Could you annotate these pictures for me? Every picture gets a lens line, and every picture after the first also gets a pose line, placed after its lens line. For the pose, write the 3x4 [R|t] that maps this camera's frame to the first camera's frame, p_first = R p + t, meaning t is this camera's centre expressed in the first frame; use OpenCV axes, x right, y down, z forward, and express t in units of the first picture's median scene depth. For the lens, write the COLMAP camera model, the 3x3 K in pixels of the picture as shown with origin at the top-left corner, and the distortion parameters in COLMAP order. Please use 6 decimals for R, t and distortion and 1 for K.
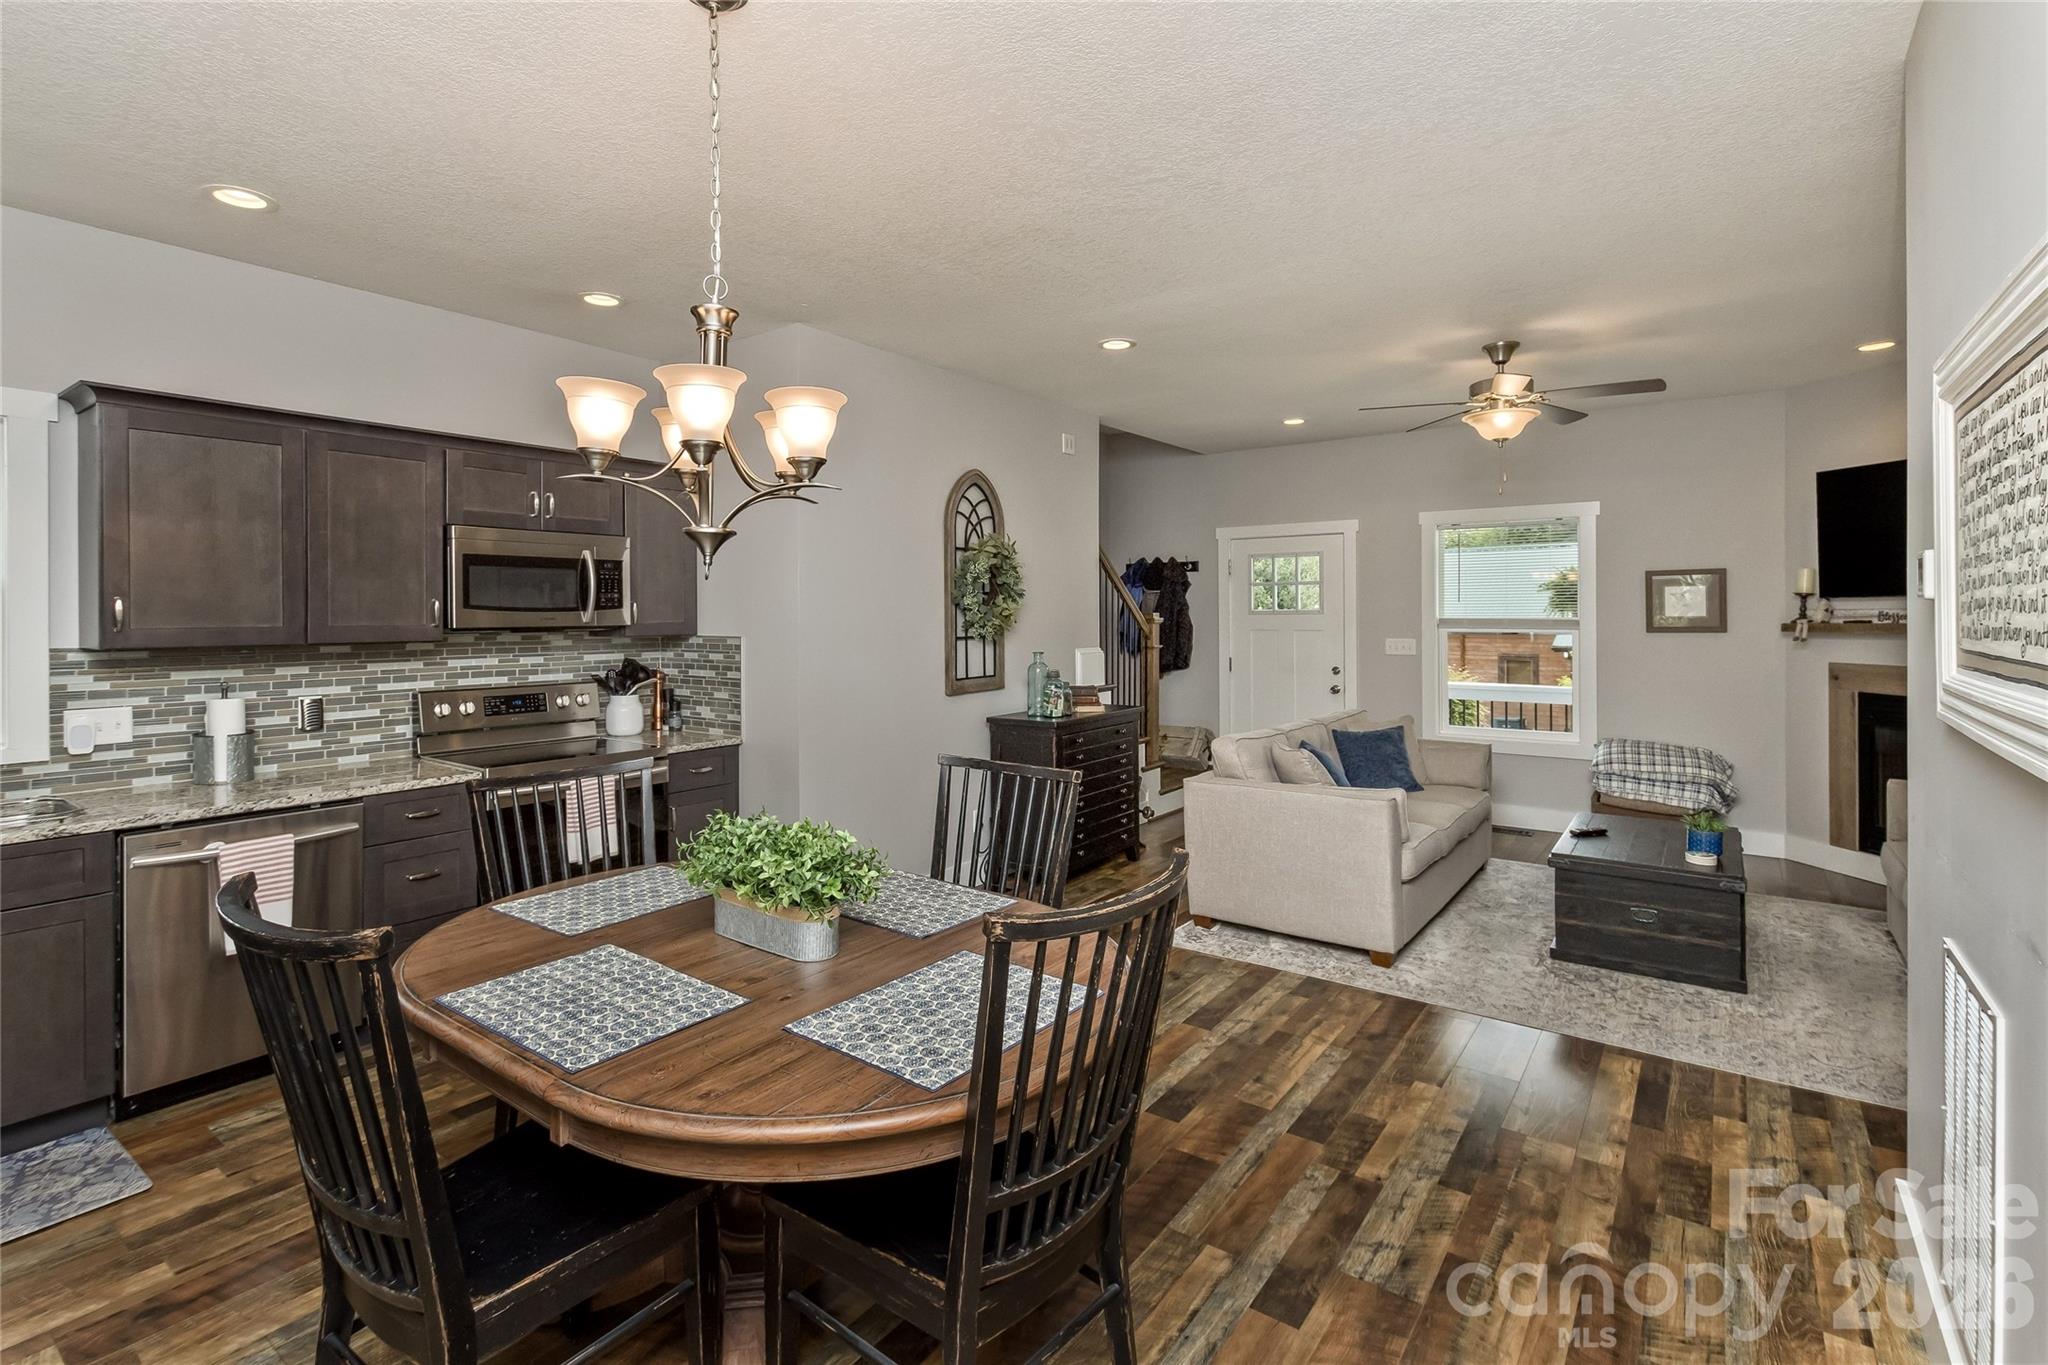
lens RADIAL K [[955.7, 0, 1019.4], [0, 955.7, 624.5], [0, 0, 1]] dist [-0.005276, -0.000195]
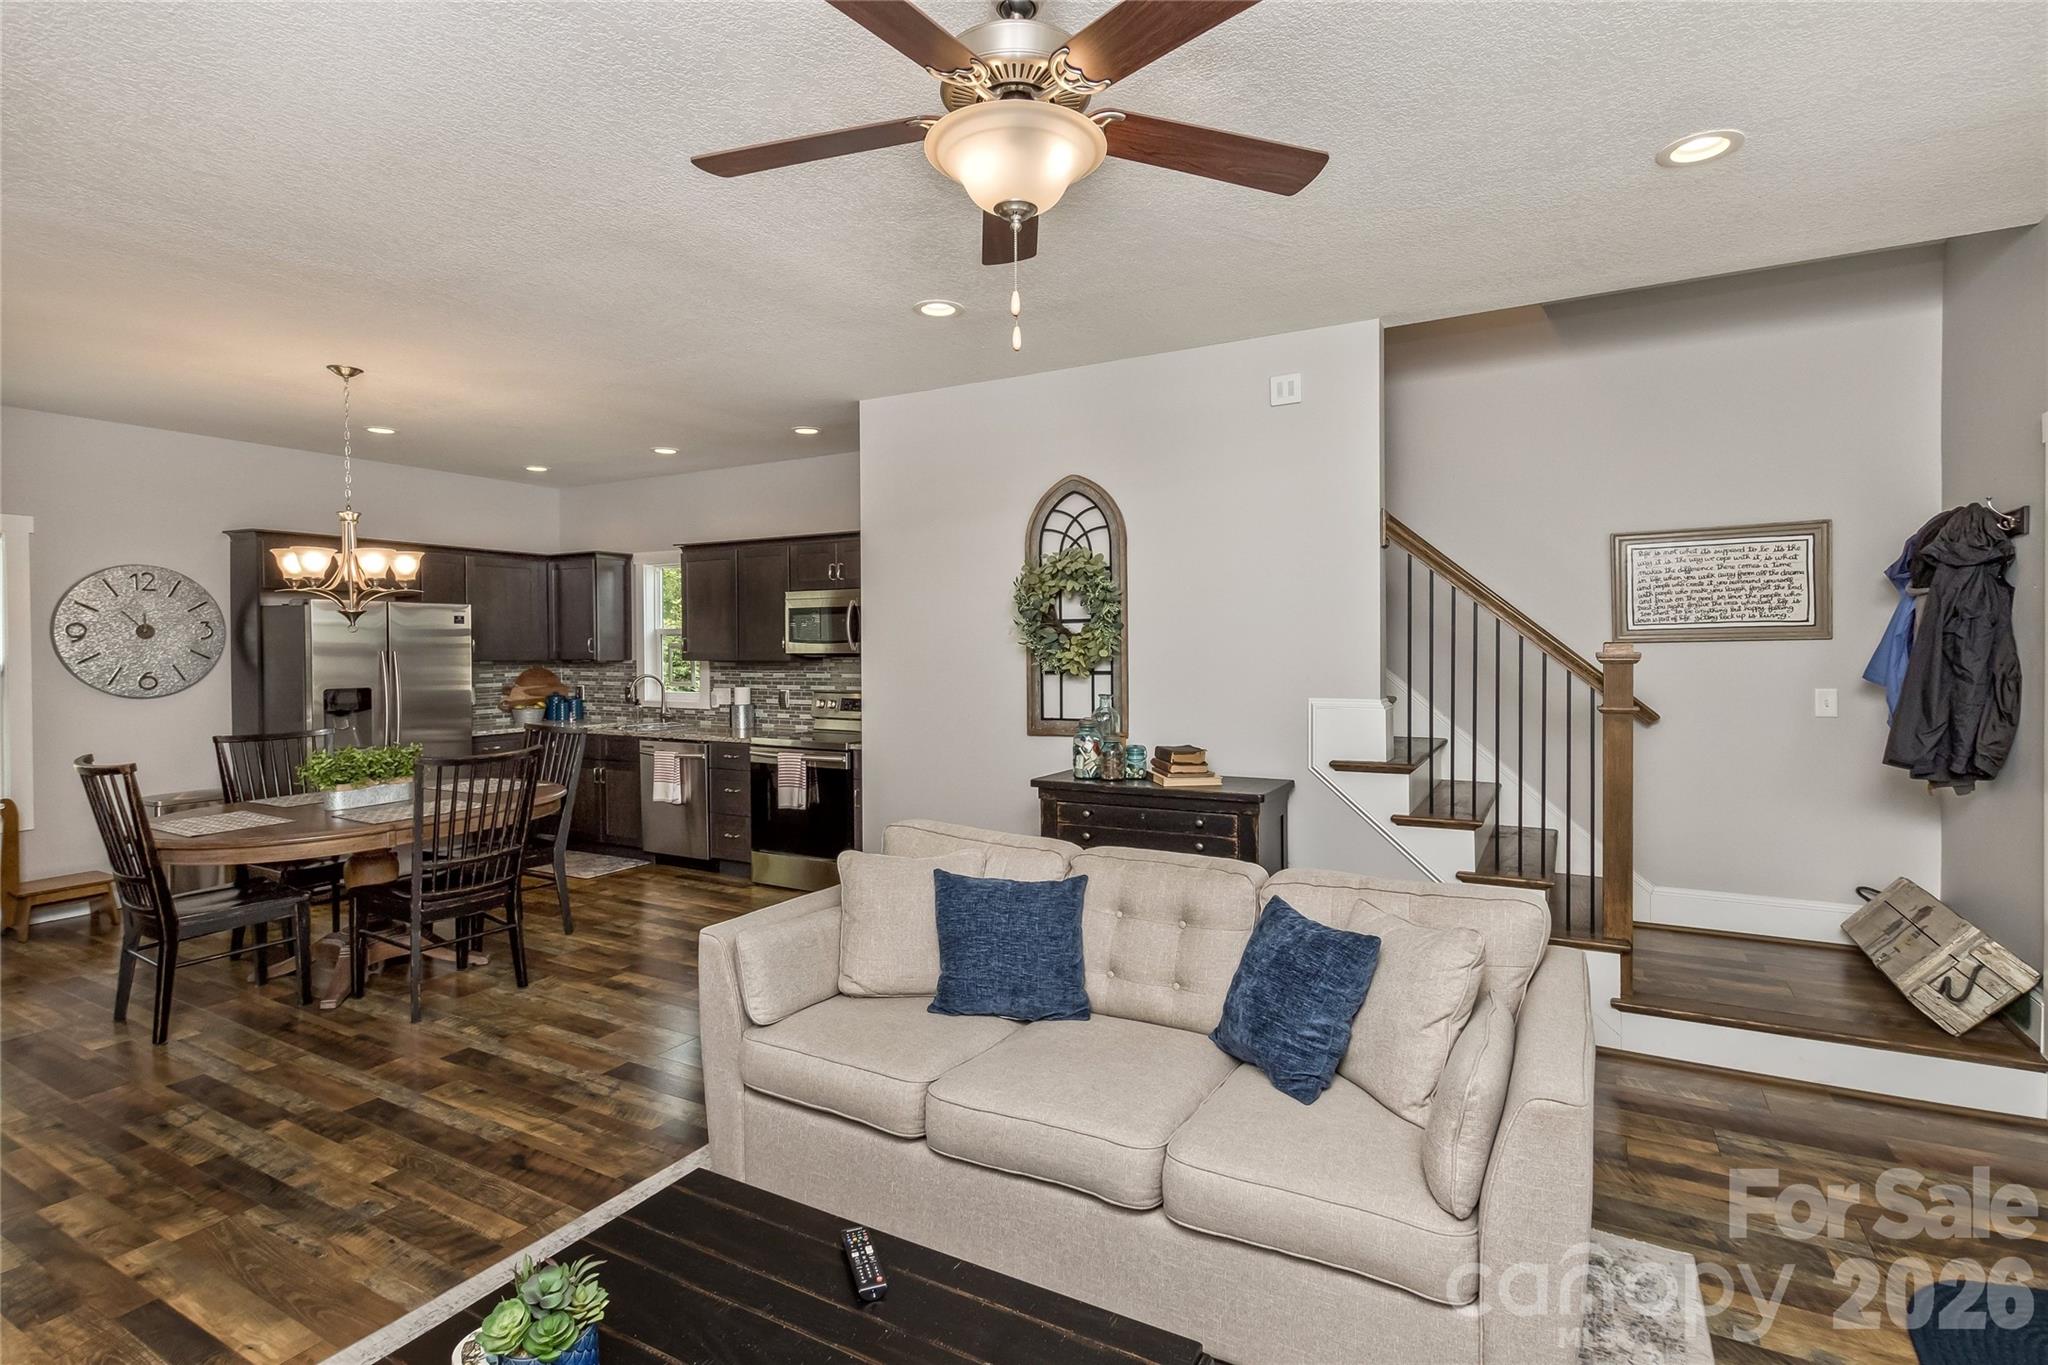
lens RADIAL K [[987.5, 0, 1052.6], [0, 987.5, 657.0], [0, 0, 1]] dist [-0.000817, -0.000622]
pose [[0.137757, 0.015665, -0.990342, 1.281516], [-0.006861, 0.999866, 0.014861, -0.019693], [0.990442, 0.004748, 0.137846, 1.343154]]
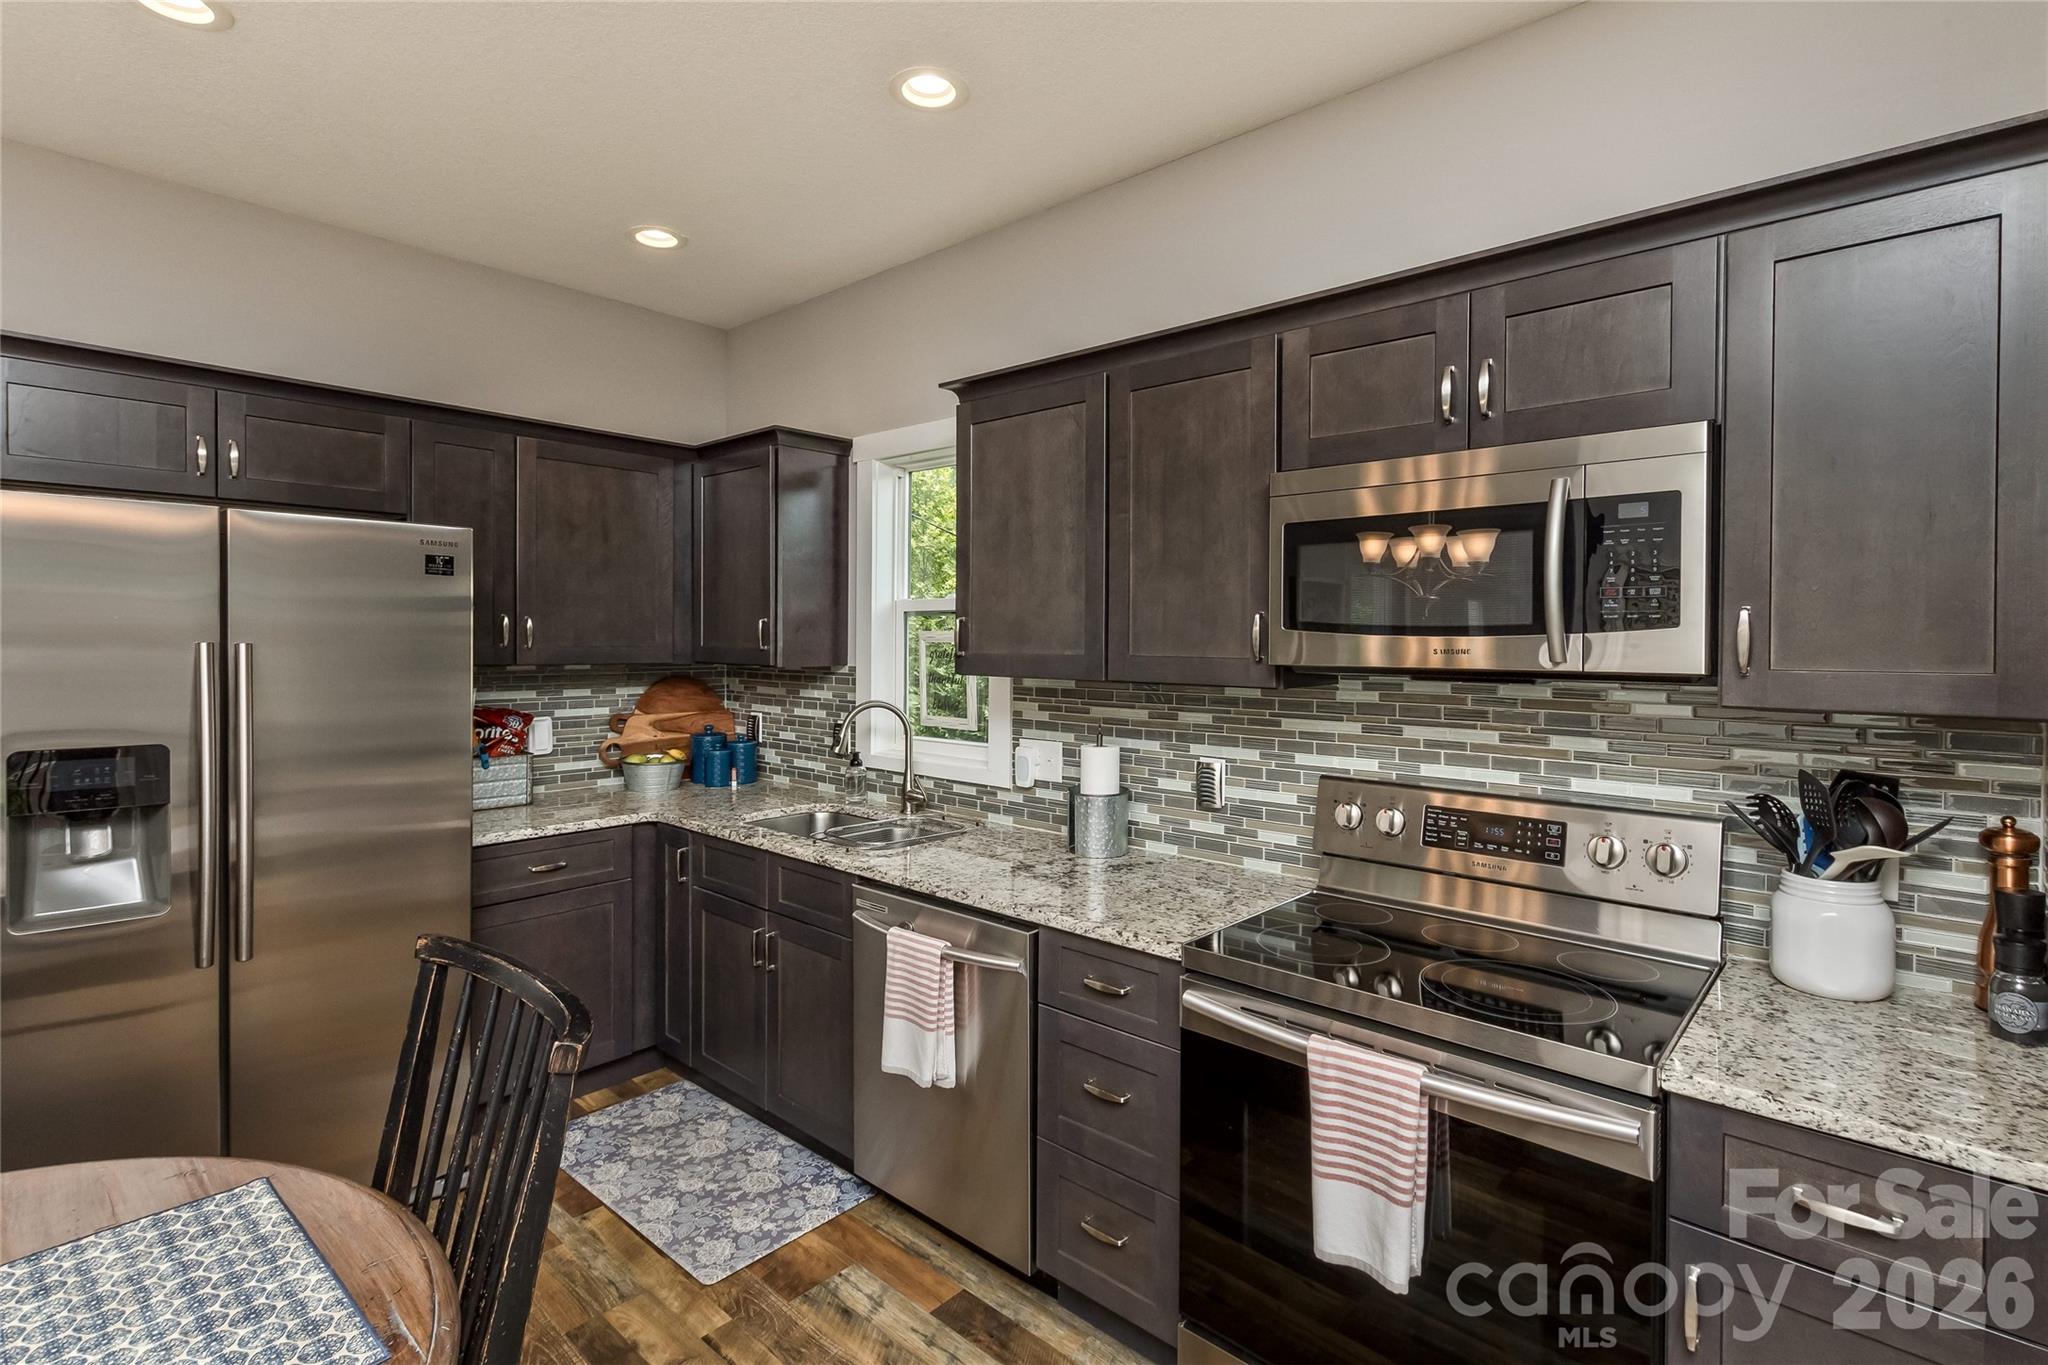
lens RADIAL K [[964.2, 0, 1032.4], [0, 964.2, 654.3], [0, 0, 1]] dist [0.000215, 0.000145]
pose [[-0.101257, 0.021008, -0.994638, -0.047957], [-0.015882, 0.999615, 0.022730, -0.013927], [0.994734, 0.018098, -0.100884, 1.012173]]
